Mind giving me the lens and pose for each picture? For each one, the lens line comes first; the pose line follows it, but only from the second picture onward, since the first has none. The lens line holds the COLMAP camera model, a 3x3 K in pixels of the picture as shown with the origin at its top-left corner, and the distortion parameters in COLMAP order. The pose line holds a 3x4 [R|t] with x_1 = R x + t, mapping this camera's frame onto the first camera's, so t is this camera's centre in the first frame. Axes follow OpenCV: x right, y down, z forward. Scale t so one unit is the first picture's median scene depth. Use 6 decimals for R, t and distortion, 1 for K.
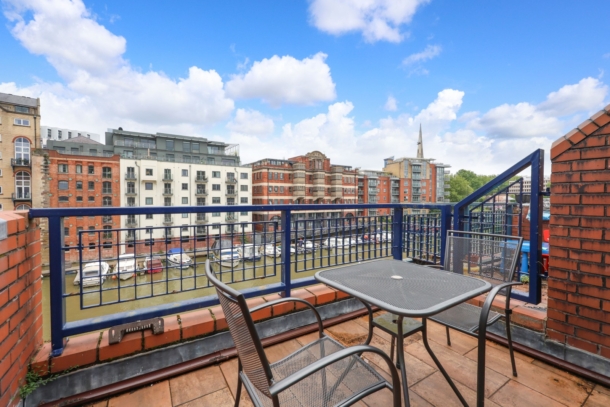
lens RADIAL K [[260.5, 0, 305.3], [0, 260.5, 203.1], [0, 0, 1]] dist [-0.001978, -0.000370]
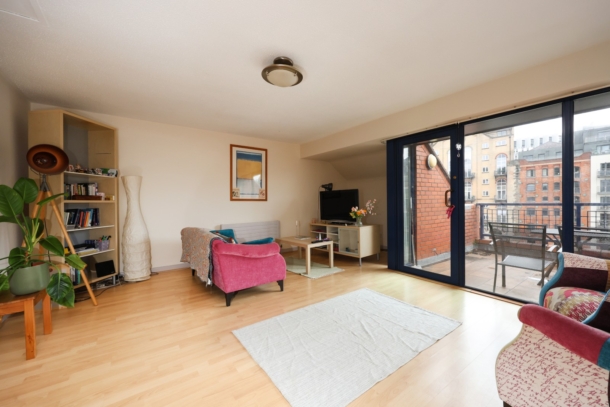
lens RADIAL K [[244.0, 0, 304.6], [0, 244.0, 202.7], [0, 0, 1]] dist [0.000133, -0.000064]
pose [[0.053427, 0.004841, -0.998560, 0.125304], [-0.008880, 0.999951, 0.004373, 0.005048], [0.998532, 0.008634, 0.053468, -0.088952]]
